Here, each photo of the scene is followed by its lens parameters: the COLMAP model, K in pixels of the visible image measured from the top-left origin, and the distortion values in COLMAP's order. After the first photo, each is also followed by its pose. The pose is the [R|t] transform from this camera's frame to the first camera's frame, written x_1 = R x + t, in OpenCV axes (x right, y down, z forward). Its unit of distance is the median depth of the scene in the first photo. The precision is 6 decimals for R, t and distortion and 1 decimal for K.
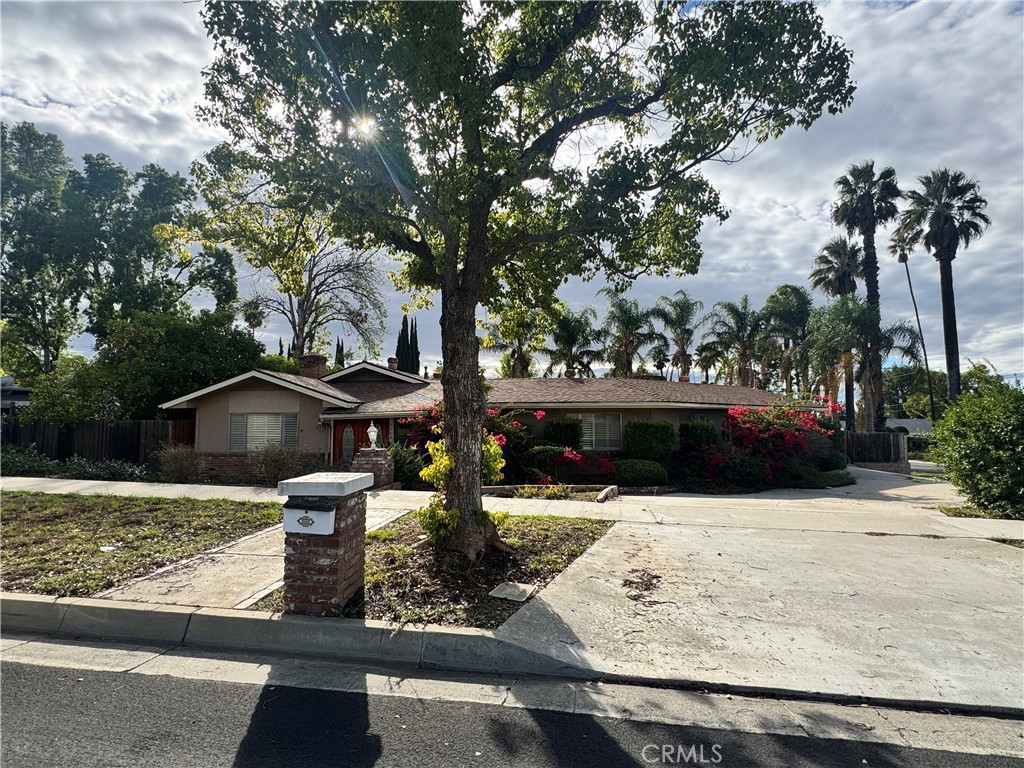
lens RADIAL K [[555.8, 0, 511.8], [0, 555.8, 385.3], [0, 0, 1]] dist [0.002423, 0.002030]
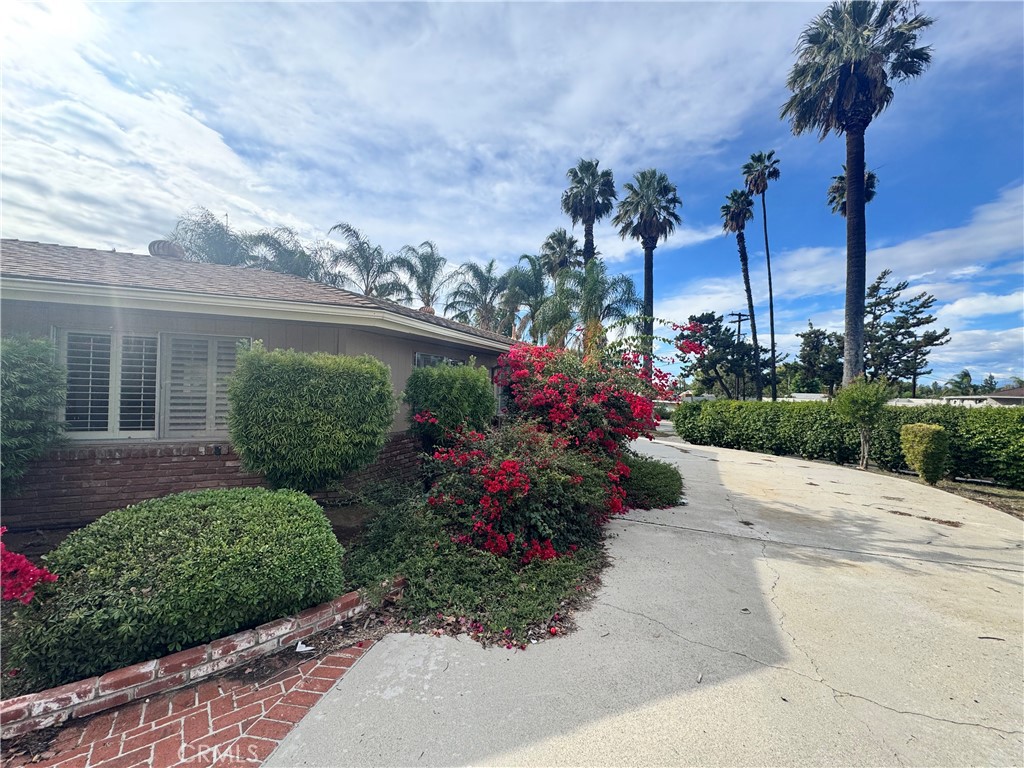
lens RADIAL K [[395.6, 0, 507.1], [0, 395.6, 385.1], [0, 0, 1]] dist [0.000260, 0.000068]
pose [[0.877639, 0.024003, 0.478721, 0.483238], [-0.056287, 0.996996, 0.053202, 0.125868], [-0.476006, -0.073638, 0.876354, 1.514247]]
